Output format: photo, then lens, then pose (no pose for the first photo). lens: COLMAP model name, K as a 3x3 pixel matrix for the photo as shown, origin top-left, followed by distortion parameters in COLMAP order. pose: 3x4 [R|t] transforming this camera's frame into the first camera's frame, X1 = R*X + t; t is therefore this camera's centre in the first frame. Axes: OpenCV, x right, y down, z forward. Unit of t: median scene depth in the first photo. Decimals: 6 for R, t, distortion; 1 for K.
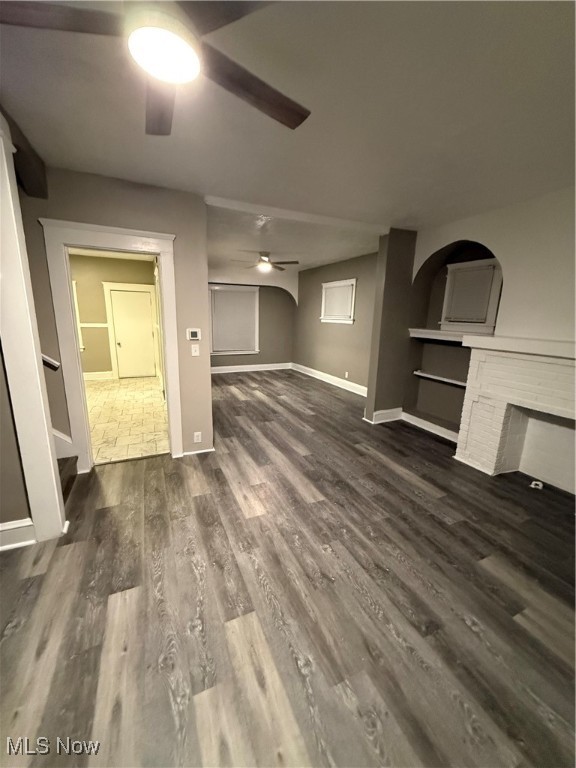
lens RADIAL K [[306.3, 0, 289.4], [0, 306.3, 382.6], [0, 0, 1]] dist [-0.000005, 0.000195]
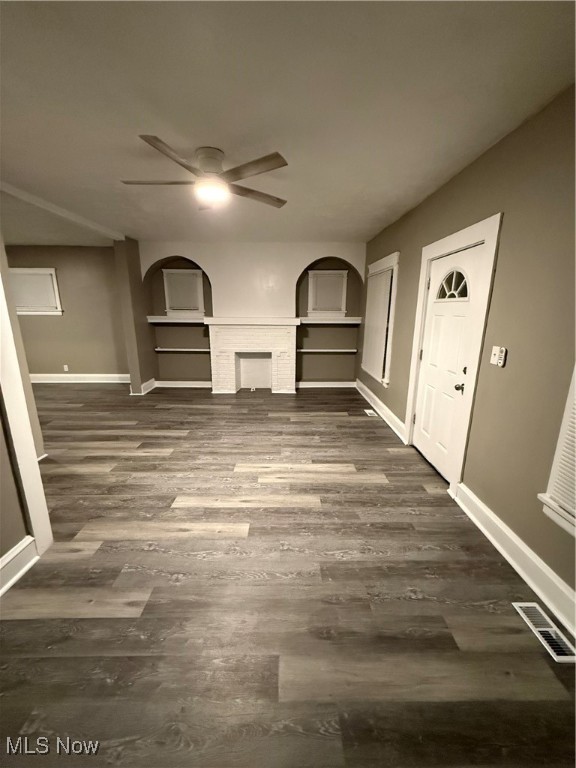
lens RADIAL K [[306.3, 0, 287.8], [0, 306.3, 381.6], [0, 0, 1]] dist [-0.000005, 0.000195]
pose [[0.413037, -0.234756, 0.879937, -0.917939], [0.202876, 0.965645, 0.162393, 0.002570], [-0.887830, 0.111444, 0.446474, -0.120492]]
